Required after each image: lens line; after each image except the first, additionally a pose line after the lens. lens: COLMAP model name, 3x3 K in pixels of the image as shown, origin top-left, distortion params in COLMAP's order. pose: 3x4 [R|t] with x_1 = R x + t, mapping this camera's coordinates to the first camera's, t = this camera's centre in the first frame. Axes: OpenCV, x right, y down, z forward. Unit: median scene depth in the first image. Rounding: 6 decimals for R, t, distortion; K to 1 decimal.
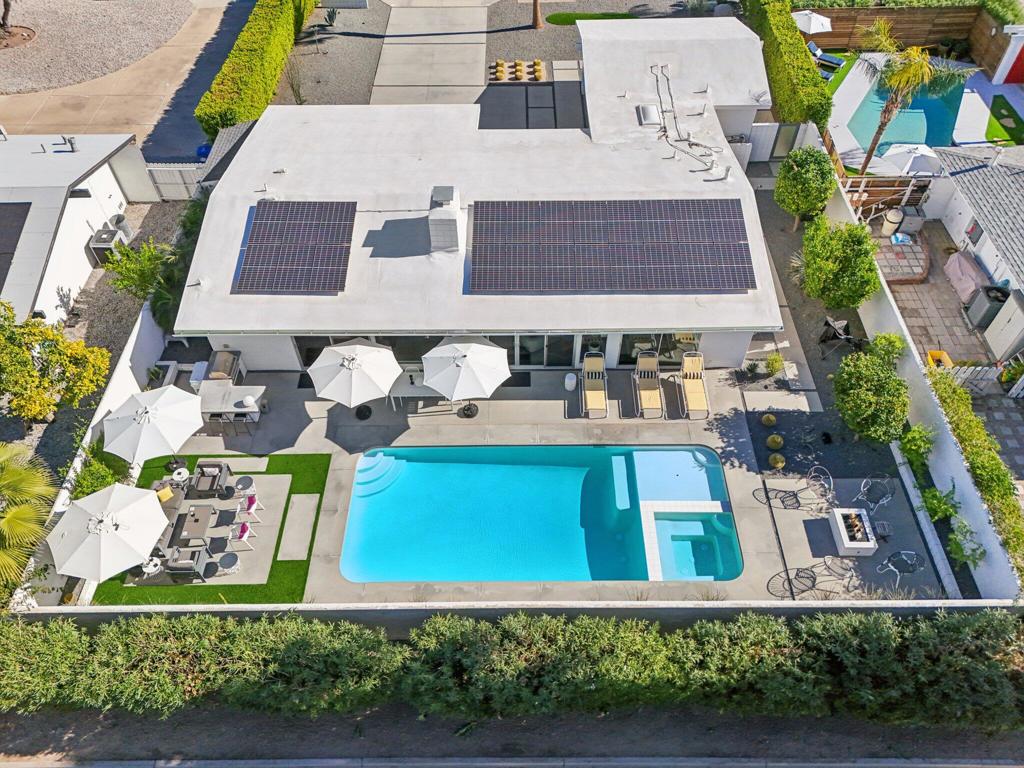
lens RADIAL K [[754.8, 0, 512.2], [0, 754.8, 389.7], [0, 0, 1]] dist [0.076772, -0.076582]
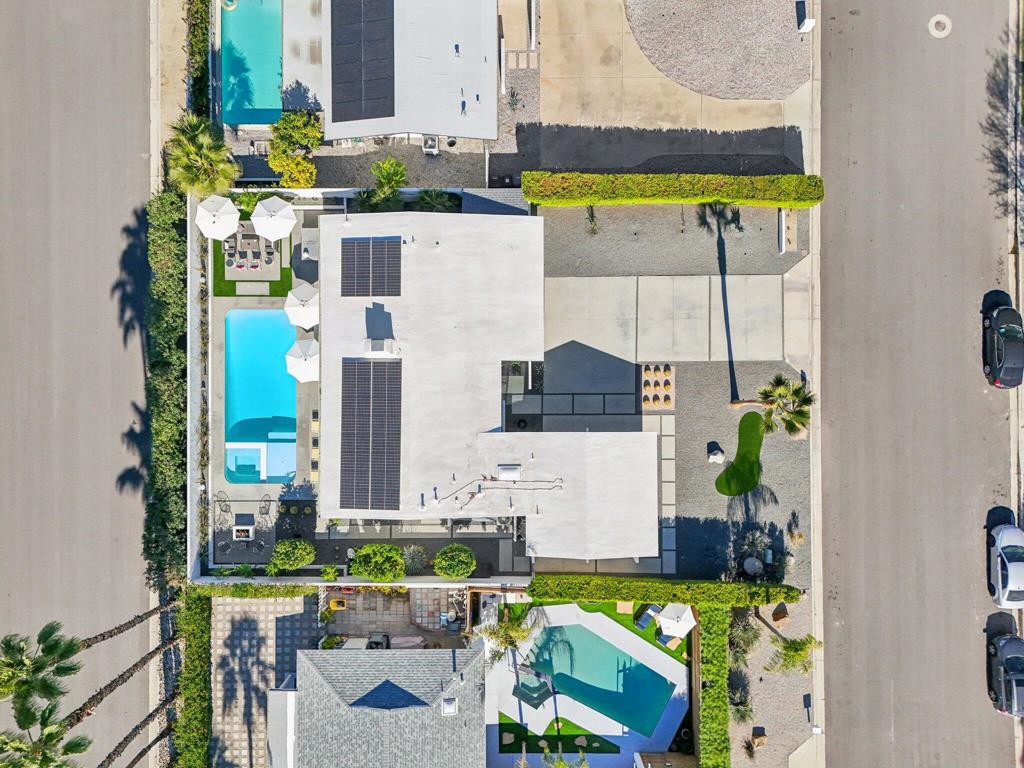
lens RADIAL K [[754.8, 0, 519.0], [0, 754.8, 384.9], [0, 0, 1]] dist [0.076772, -0.076582]
pose [[0.002141, 0.999975, -0.006737, 0.018444], [-0.762726, 0.005990, 0.646694, -1.704981], [0.646718, 0.003754, 0.762720, -0.183447]]
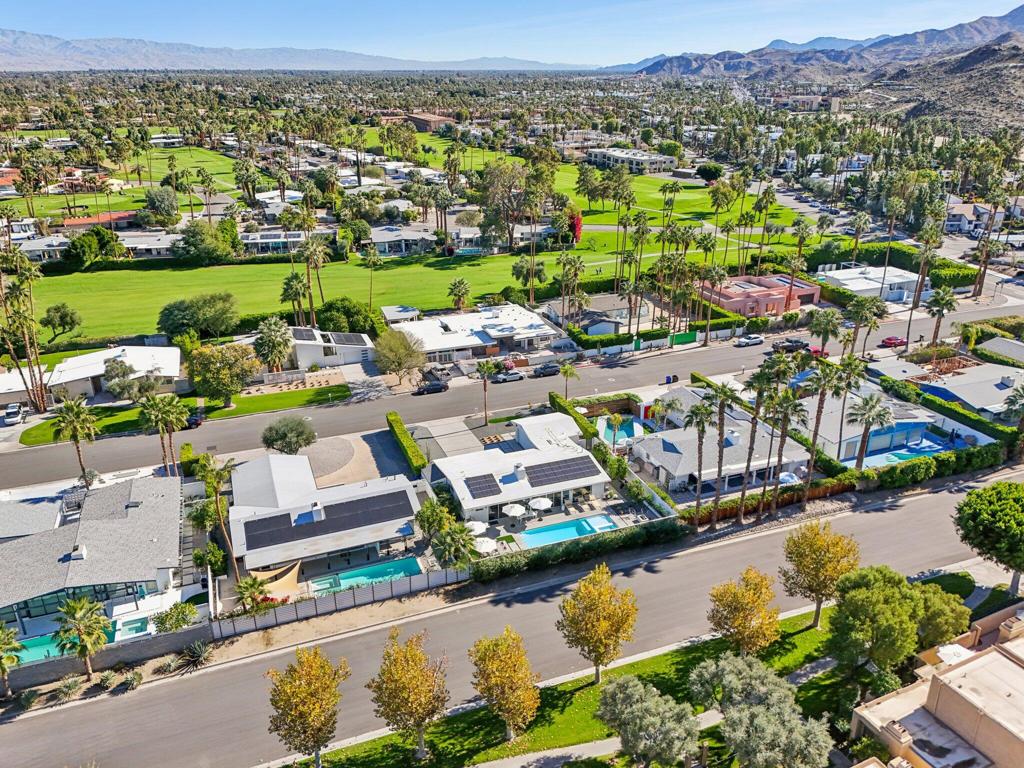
lens RADIAL K [[754.8, 0, 510.0], [0, 754.8, 383.9], [0, 0, 1]] dist [0.076772, -0.076582]
pose [[0.935597, -0.131934, 0.327494, -1.307018], [0.270838, 0.863246, -0.425974, 0.981042], [-0.226507, 0.487238, 0.843382, -2.349781]]
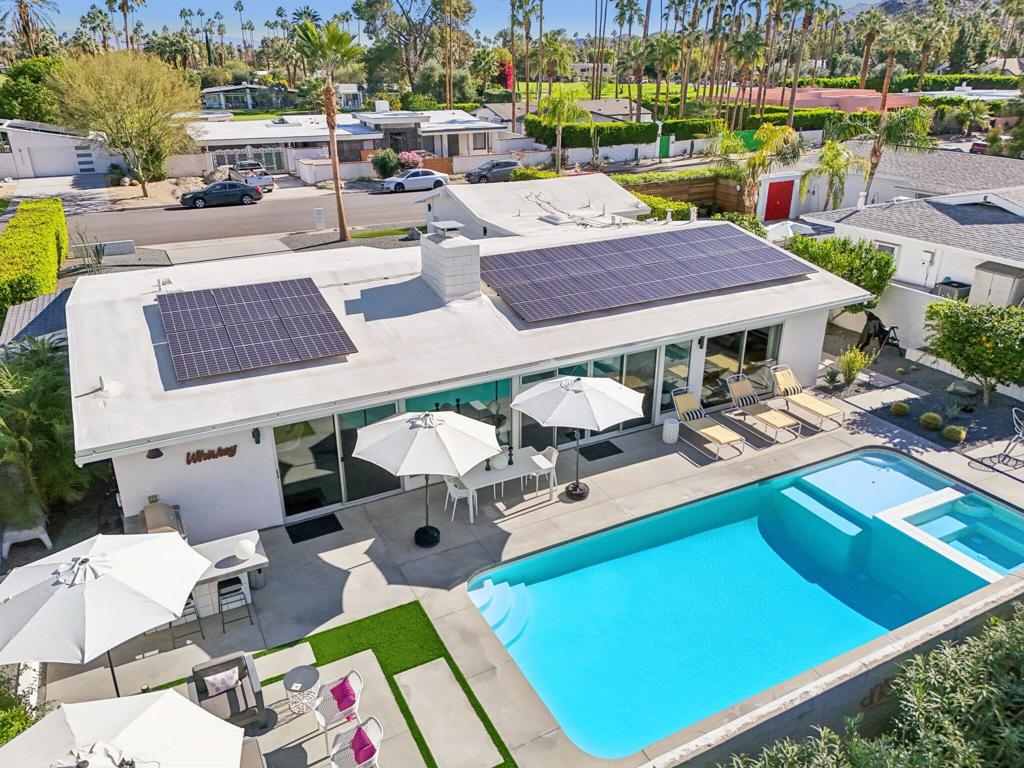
lens RADIAL K [[754.8, 0, 513.7], [0, 754.8, 380.4], [0, 0, 1]] dist [0.076772, -0.076582]
pose [[0.886296, -0.176523, 0.428158, -0.378995], [0.351804, 0.857871, -0.374554, 0.176860], [-0.301187, 0.482594, 0.822429, 0.433391]]
